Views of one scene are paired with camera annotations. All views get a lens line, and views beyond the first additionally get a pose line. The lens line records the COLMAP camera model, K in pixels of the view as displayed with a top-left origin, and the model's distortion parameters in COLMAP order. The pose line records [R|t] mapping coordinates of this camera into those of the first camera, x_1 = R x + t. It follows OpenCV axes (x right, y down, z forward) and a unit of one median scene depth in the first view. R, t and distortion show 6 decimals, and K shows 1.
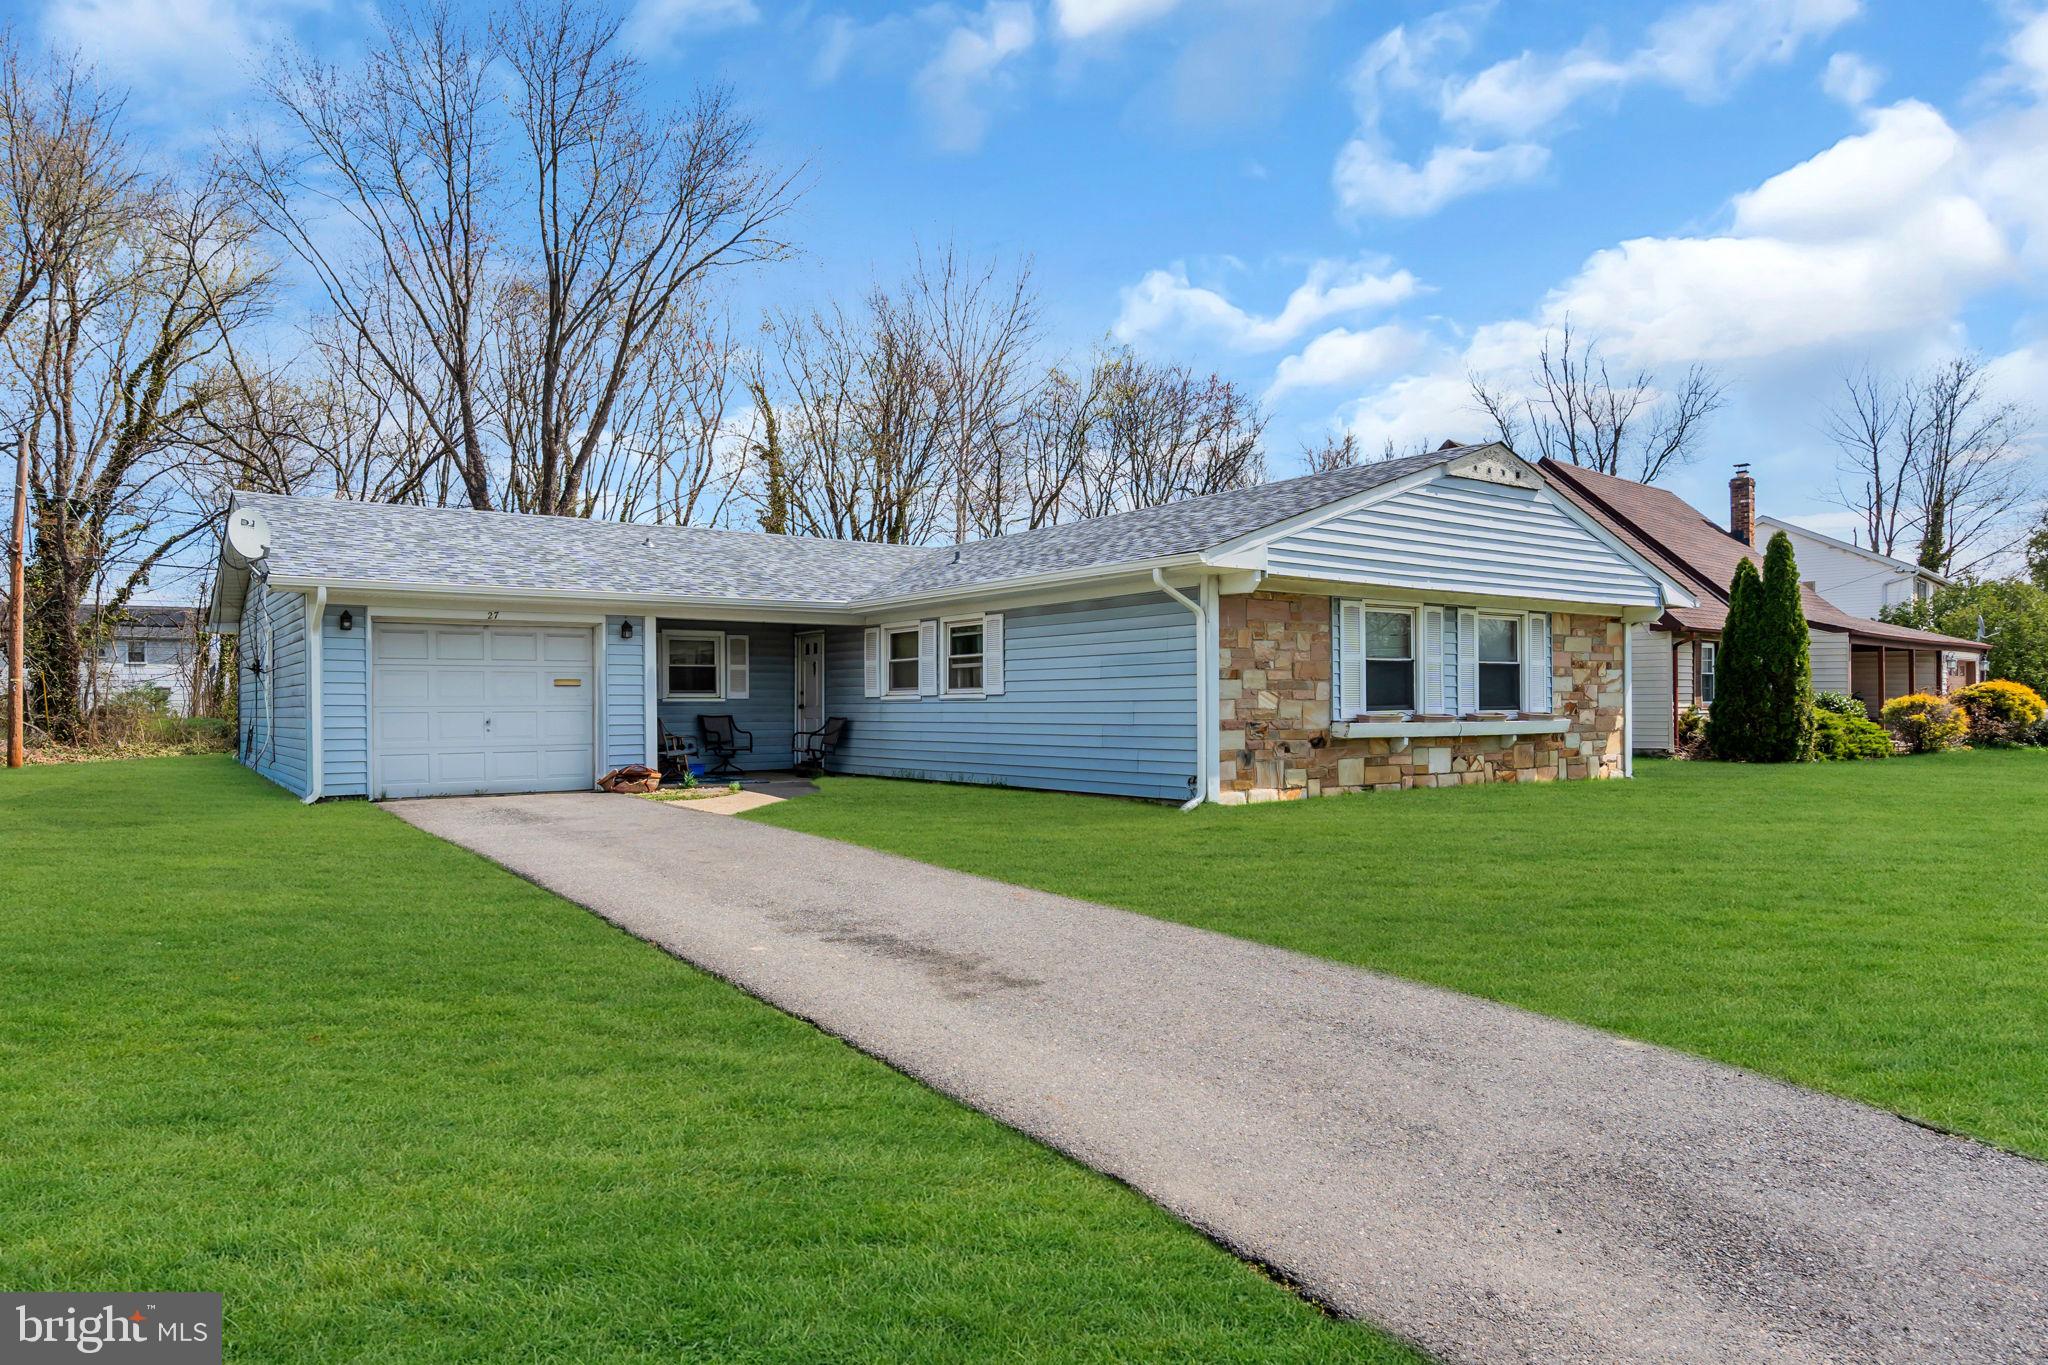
lens RADIAL K [[1199.6, 0, 999.6], [0, 1199.6, 698.5], [0, 0, 1]] dist [-0.002311, 0.000394]
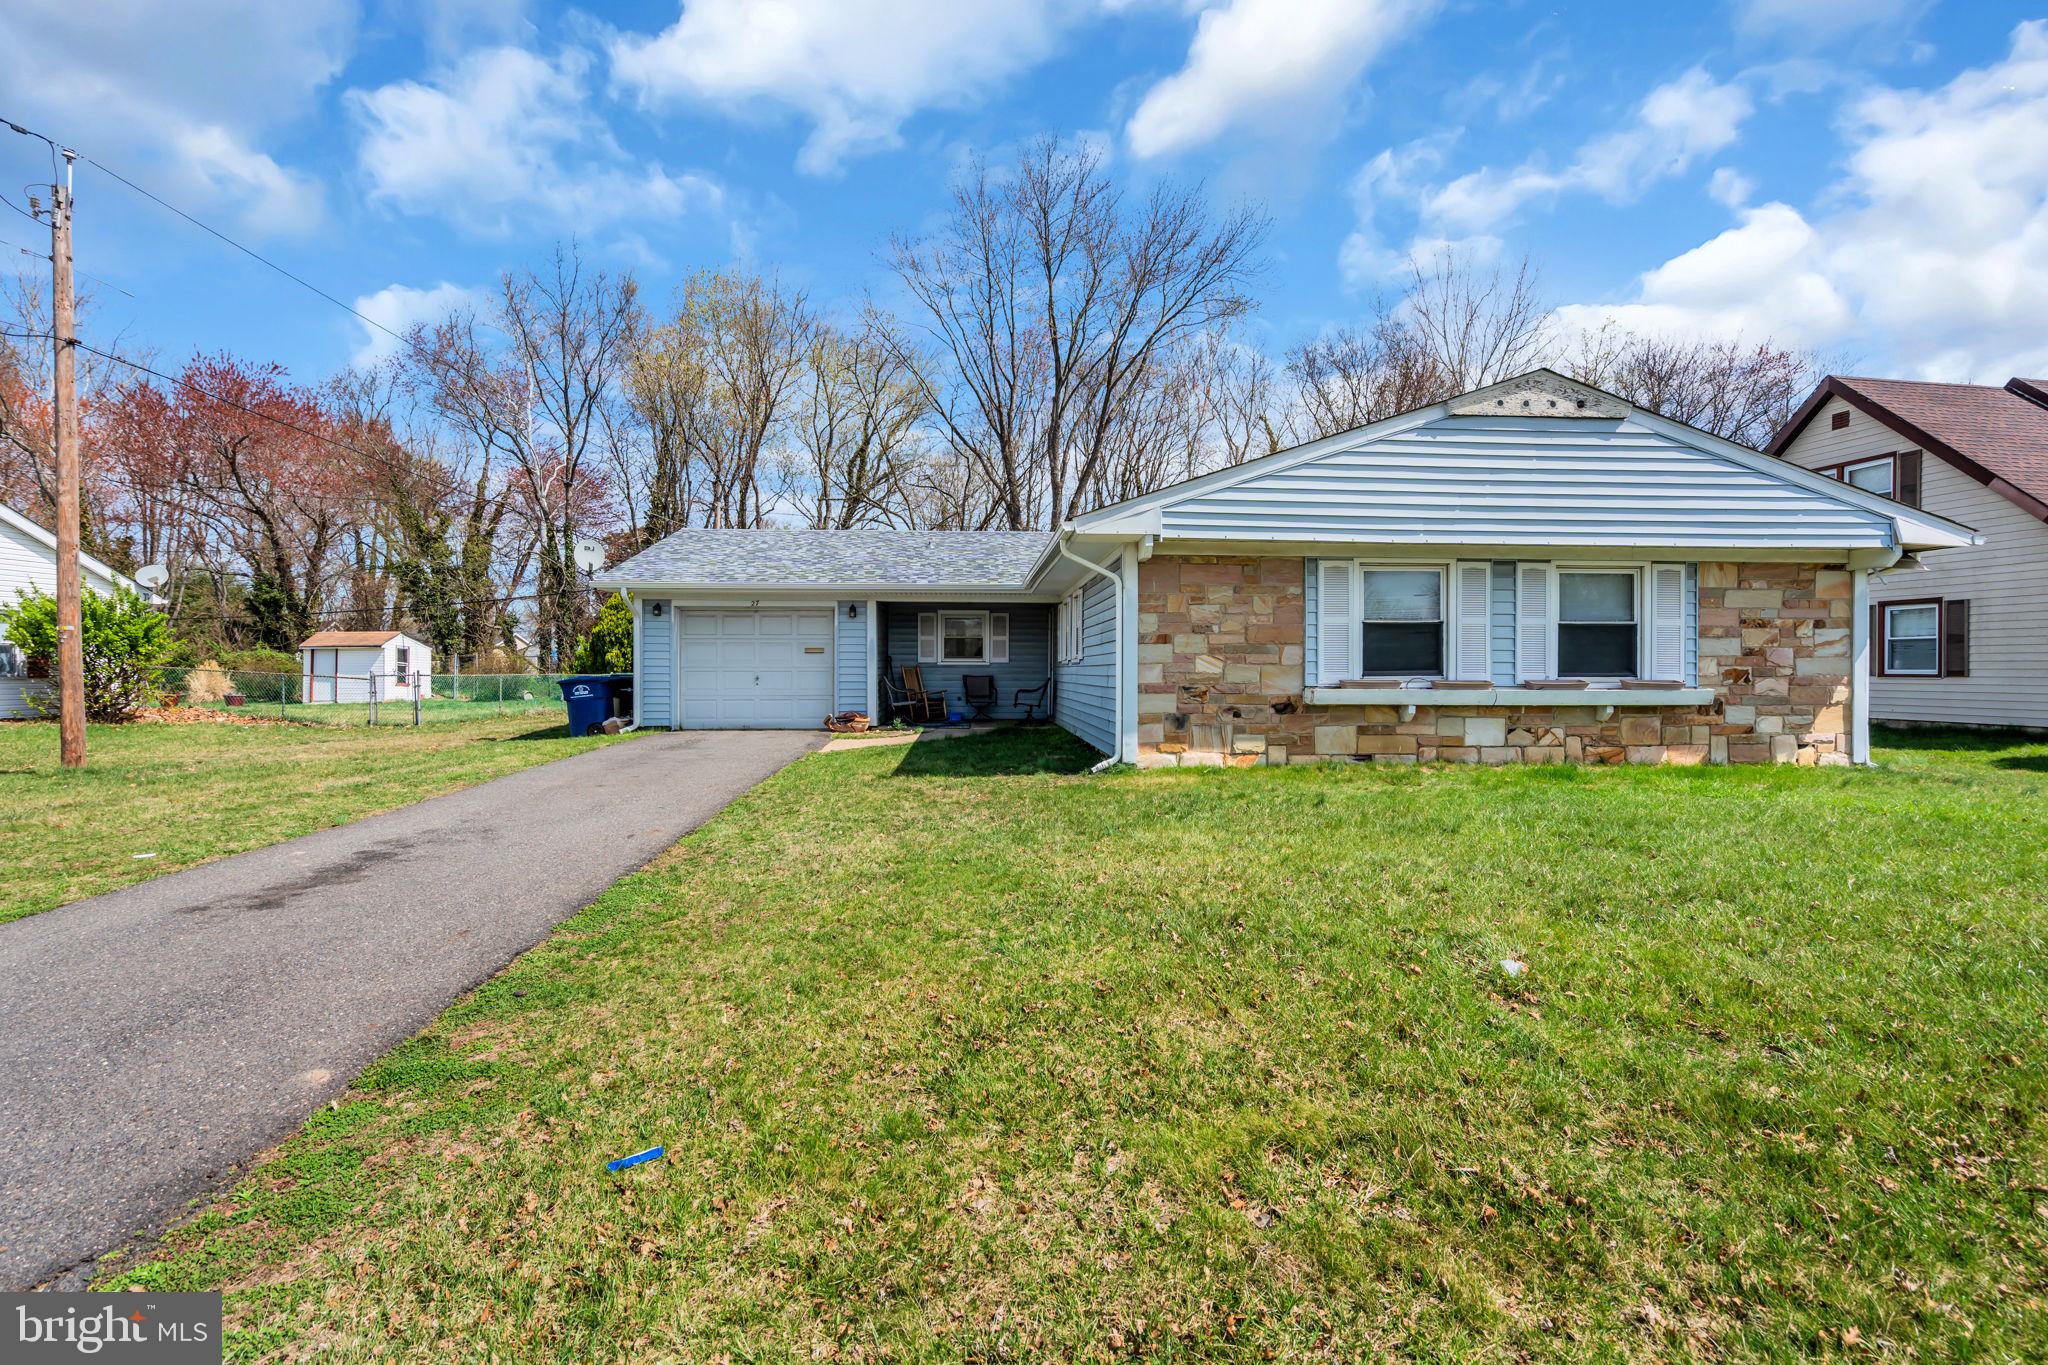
lens RADIAL K [[918.9, 0, 1015.8], [0, 918.9, 672.5], [0, 0, 1]] dist [-0.002773, 0.000523]
pose [[0.864248, 0.007622, -0.503008, 0.417134], [-0.002729, 0.999942, 0.010463, 0.000539], [0.503058, -0.007670, 0.864219, 0.227005]]
